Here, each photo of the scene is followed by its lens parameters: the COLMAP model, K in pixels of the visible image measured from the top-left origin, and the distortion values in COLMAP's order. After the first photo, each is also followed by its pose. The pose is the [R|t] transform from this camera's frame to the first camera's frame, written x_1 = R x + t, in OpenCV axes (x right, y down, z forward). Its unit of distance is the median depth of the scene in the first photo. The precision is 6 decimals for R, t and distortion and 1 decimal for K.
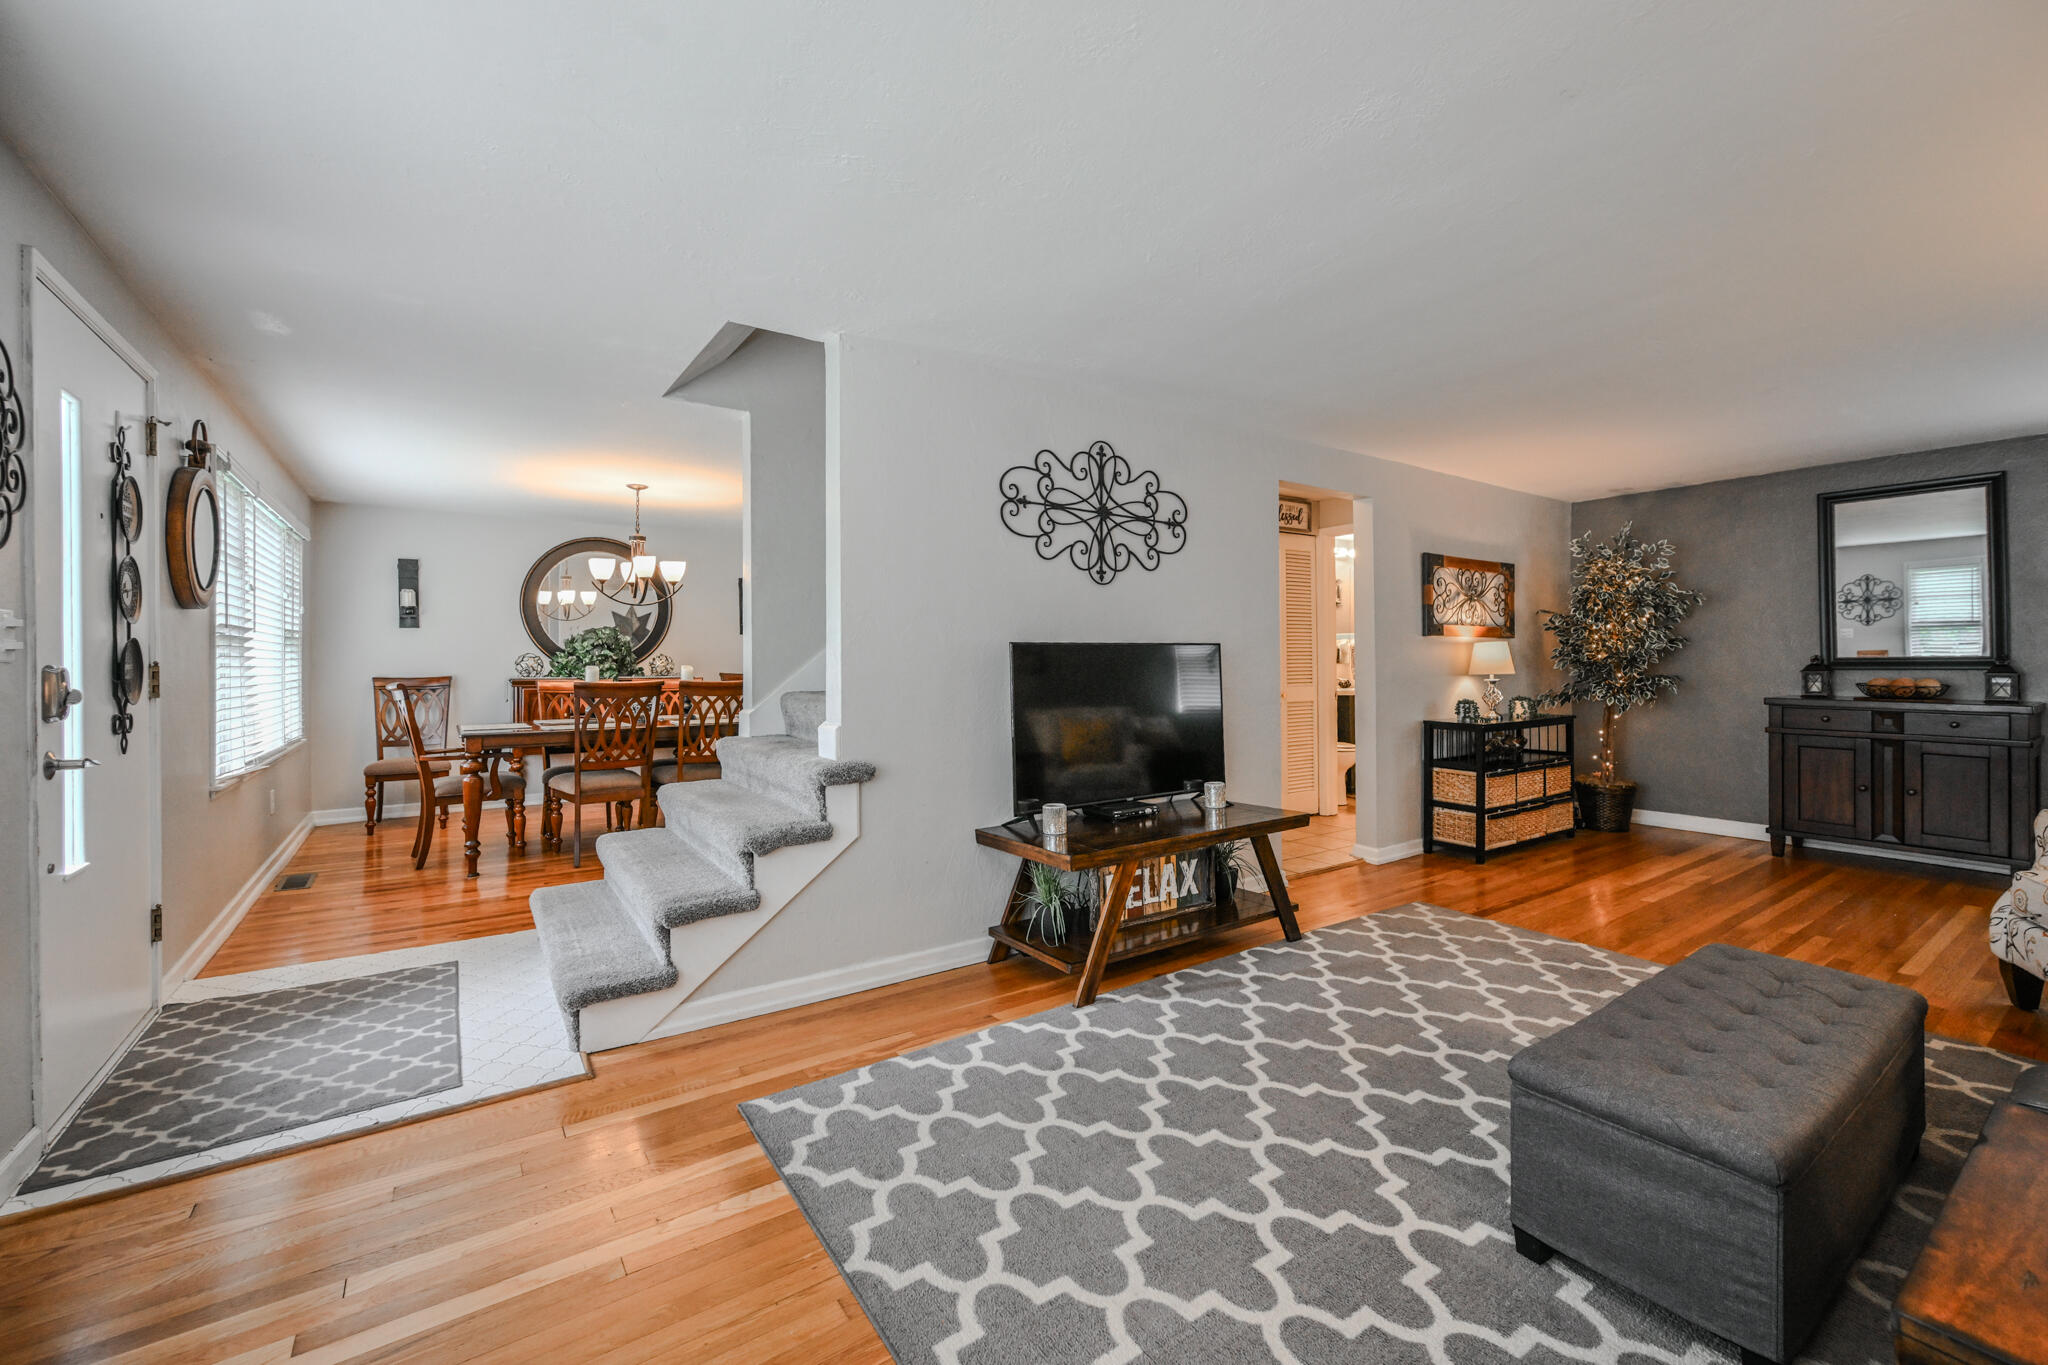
lens RADIAL K [[837.5, 0, 1031.7], [0, 837.5, 671.1], [0, 0, 1]] dist [-0.004508, 0.000329]
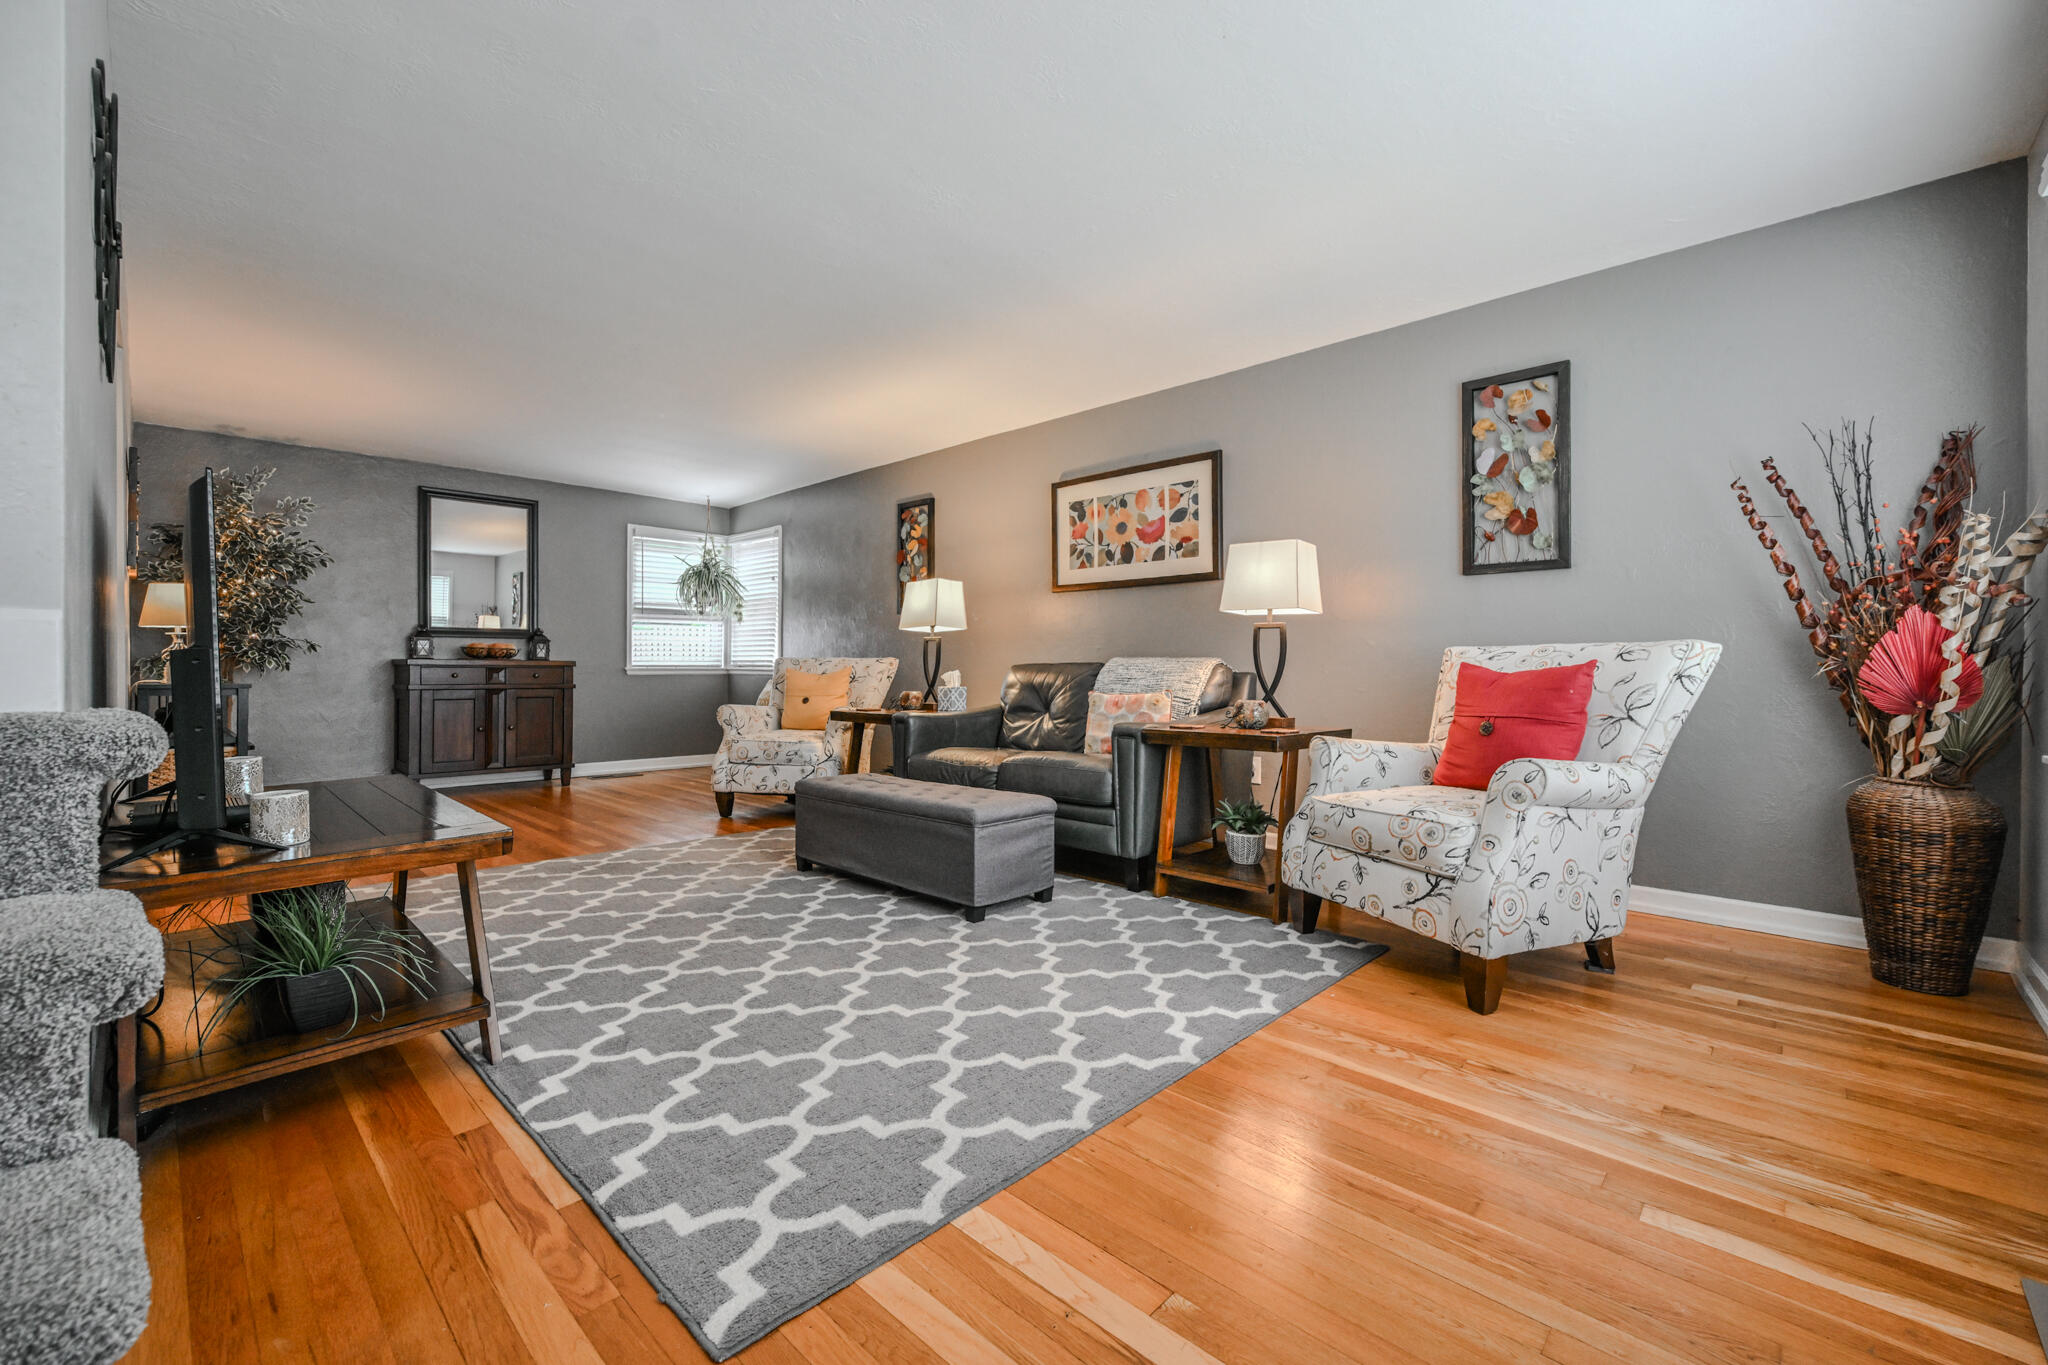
lens RADIAL K [[837.5, 0, 1024.8], [0, 837.5, 670.5], [0, 0, 1]] dist [-0.004508, 0.000329]
pose [[-0.198334, 0.000757, 0.980134, -0.792614], [0.010766, 0.999941, 0.001407, 0.114332], [-0.980075, 0.010831, -0.198330, 0.849692]]
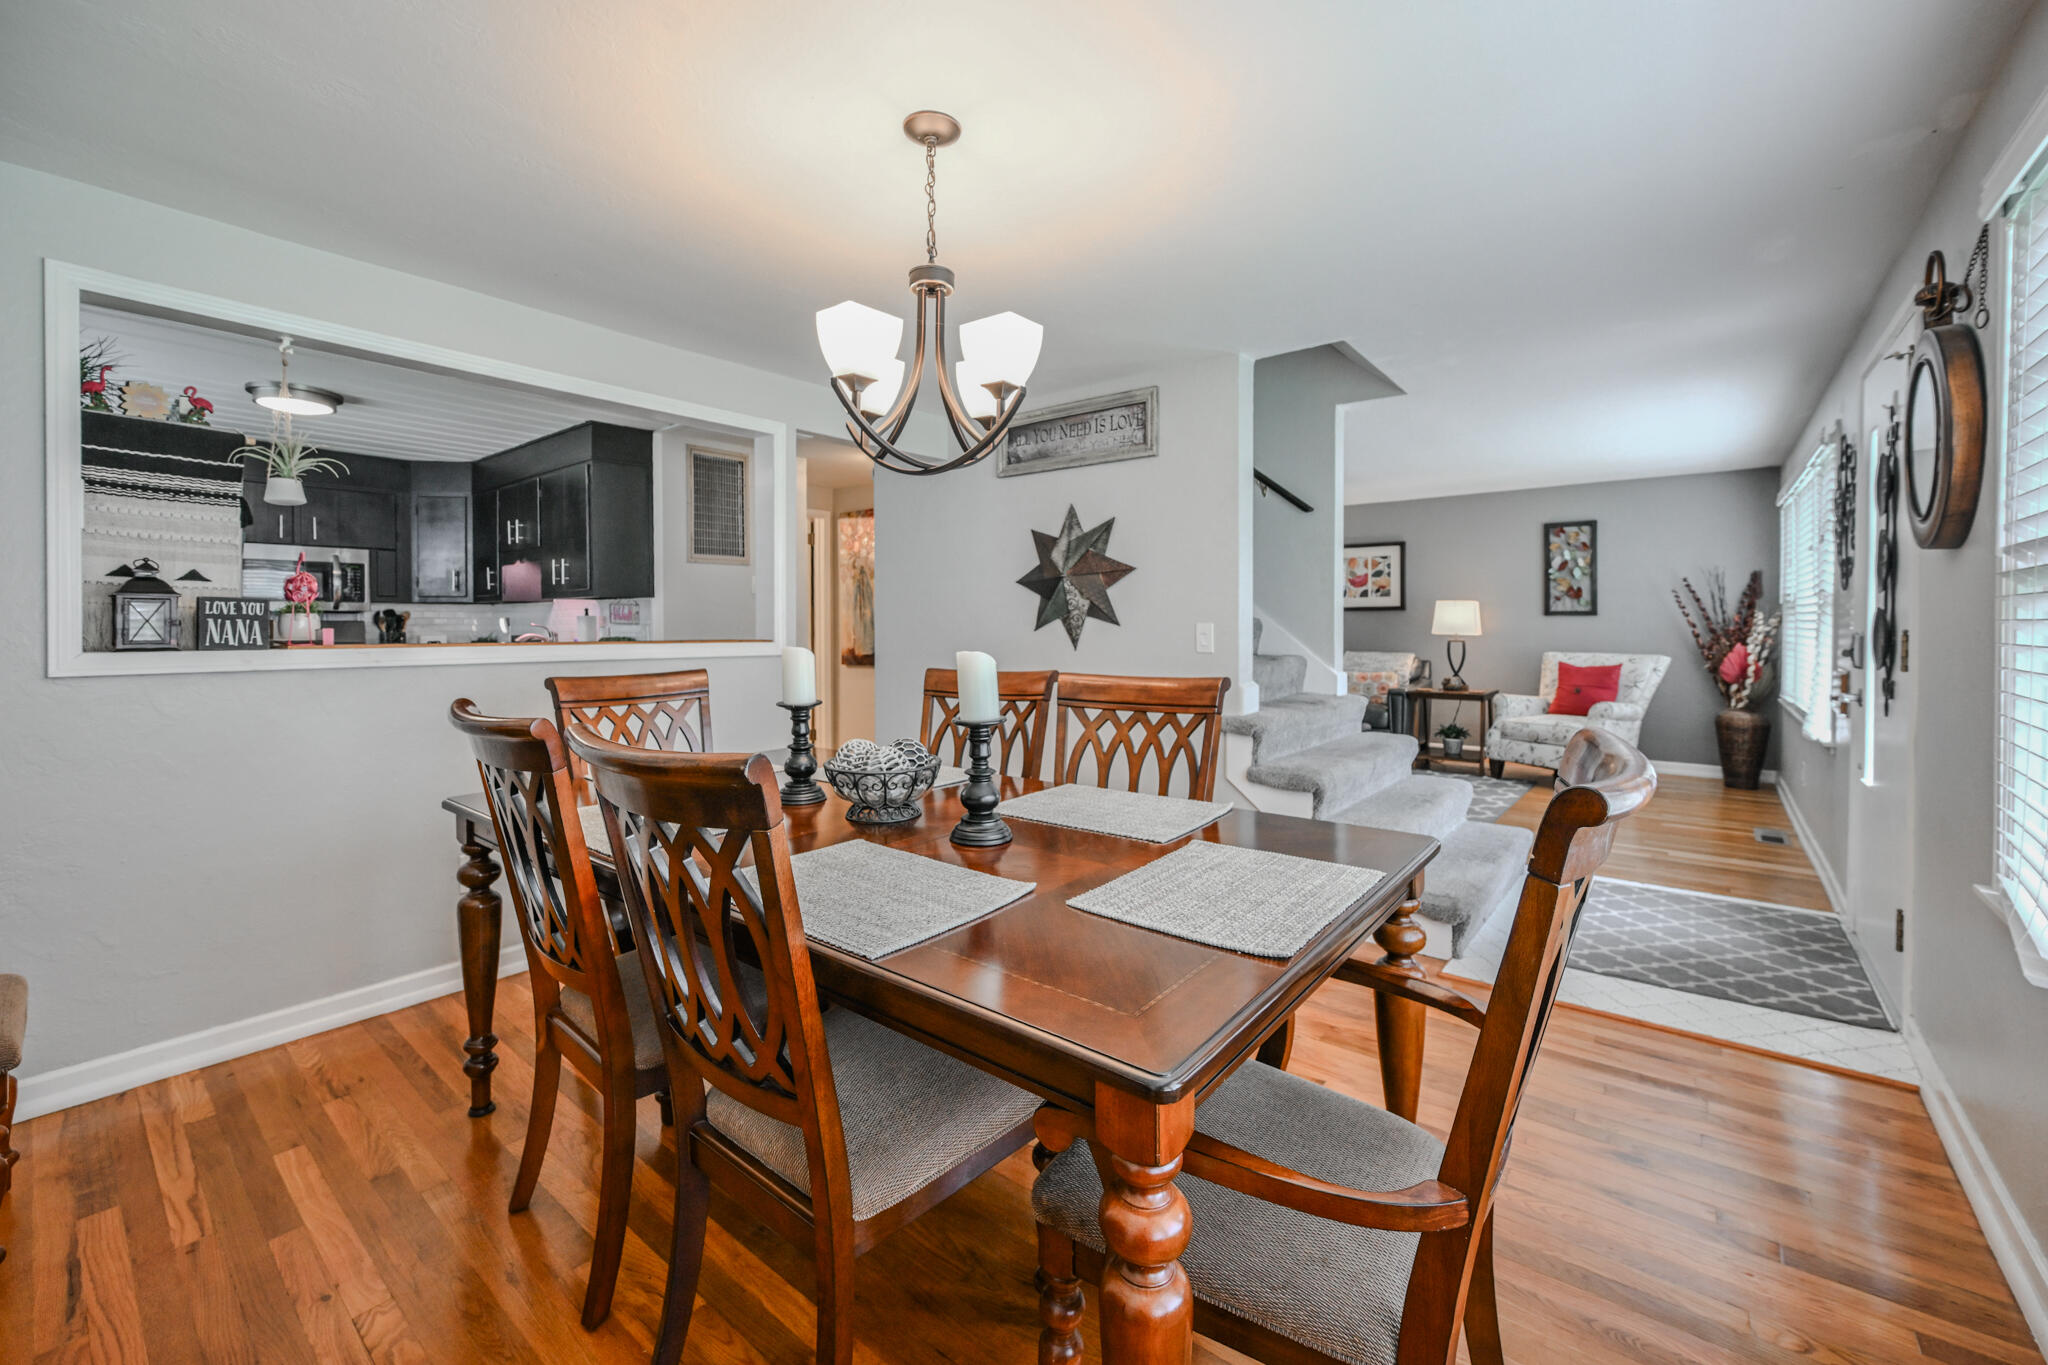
lens RADIAL K [[837.5, 0, 1013.1], [0, 837.5, 628.7], [0, 0, 1]] dist [-0.004508, 0.000329]
pose [[-0.270803, -0.002054, 0.962633, -1.544529], [0.014407, 0.999877, 0.006186, 0.011091], [-0.962527, 0.015543, -0.270740, 1.946116]]
